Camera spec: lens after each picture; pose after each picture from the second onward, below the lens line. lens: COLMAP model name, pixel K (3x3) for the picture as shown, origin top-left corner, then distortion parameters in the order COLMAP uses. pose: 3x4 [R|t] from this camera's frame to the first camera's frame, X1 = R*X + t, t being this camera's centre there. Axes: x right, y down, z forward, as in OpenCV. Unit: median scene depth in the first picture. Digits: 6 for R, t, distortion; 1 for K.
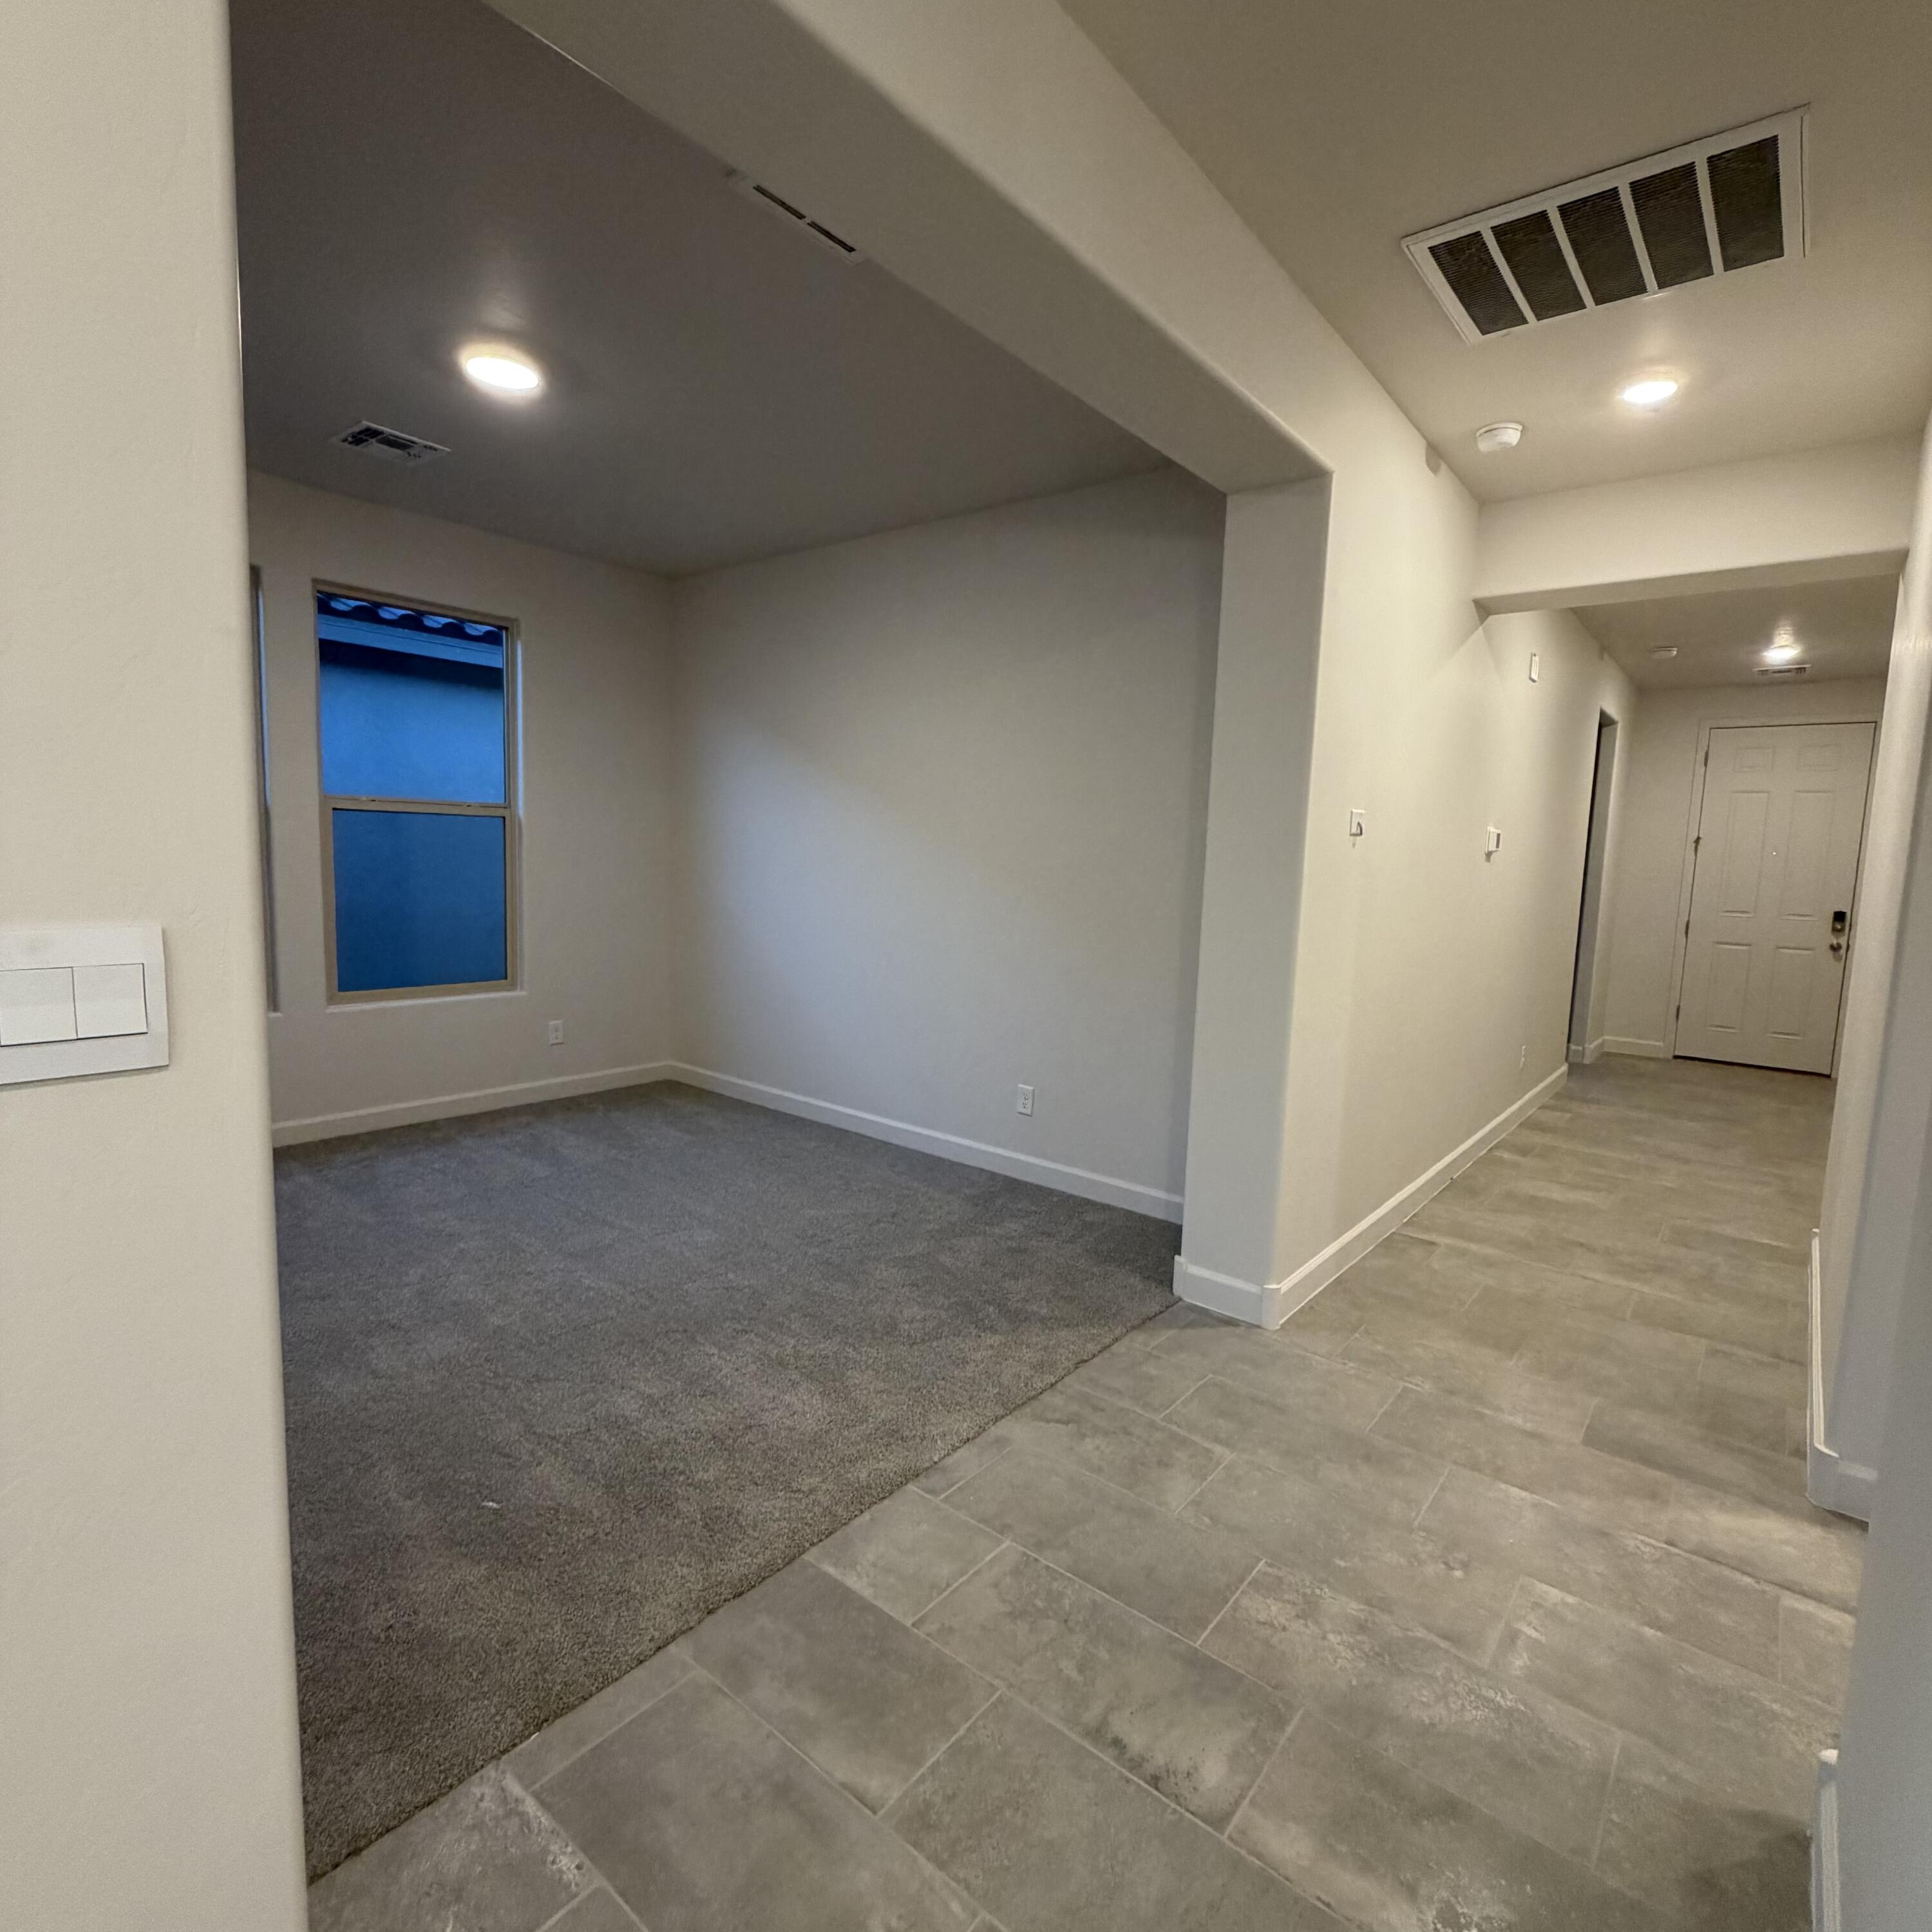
lens RADIAL K [[1024.2, 0, 965.5], [0, 1024.2, 964.1], [0, 0, 1]] dist [-0.000823, -0.000501]
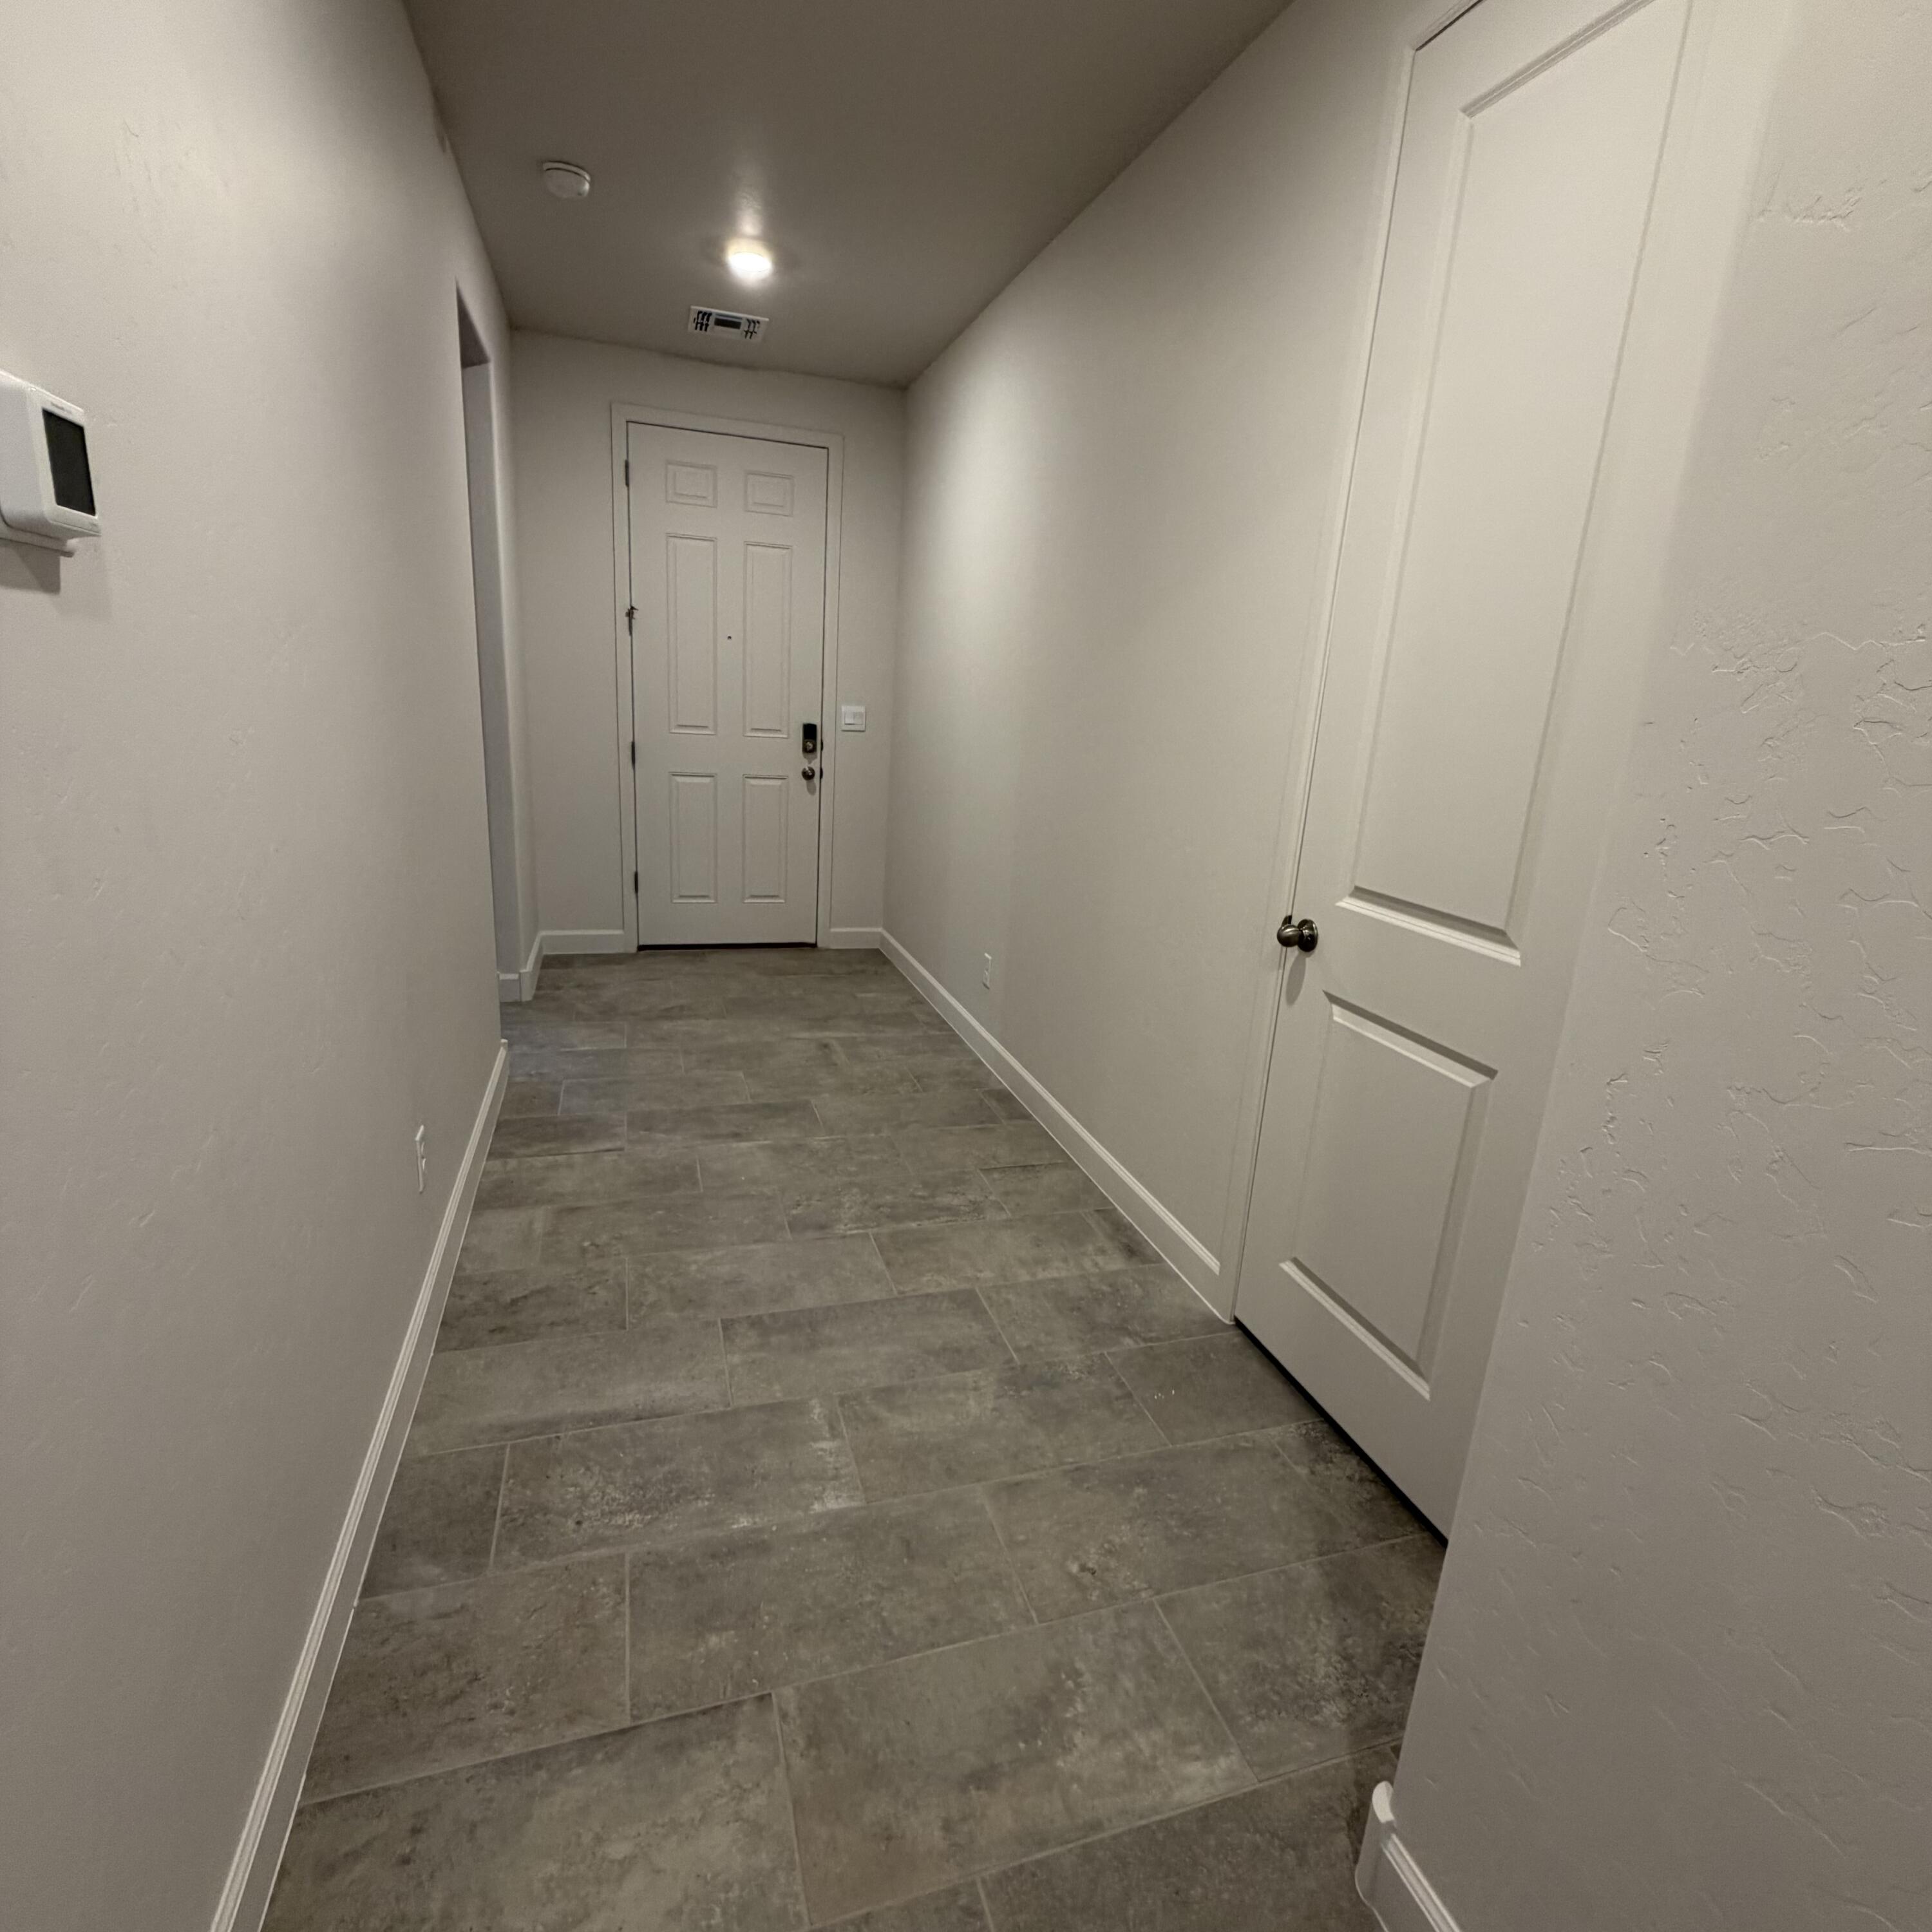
lens RADIAL K [[1024.2, 0, 965.5], [0, 1024.2, 964.1], [0, 0, 1]] dist [-0.000823, -0.000501]
pose [[0.545727, -0.220151, 0.808527, 0.694630], [0.054827, 0.972185, 0.227707, -0.109130], [-0.836167, -0.079937, 0.542618, 1.200458]]
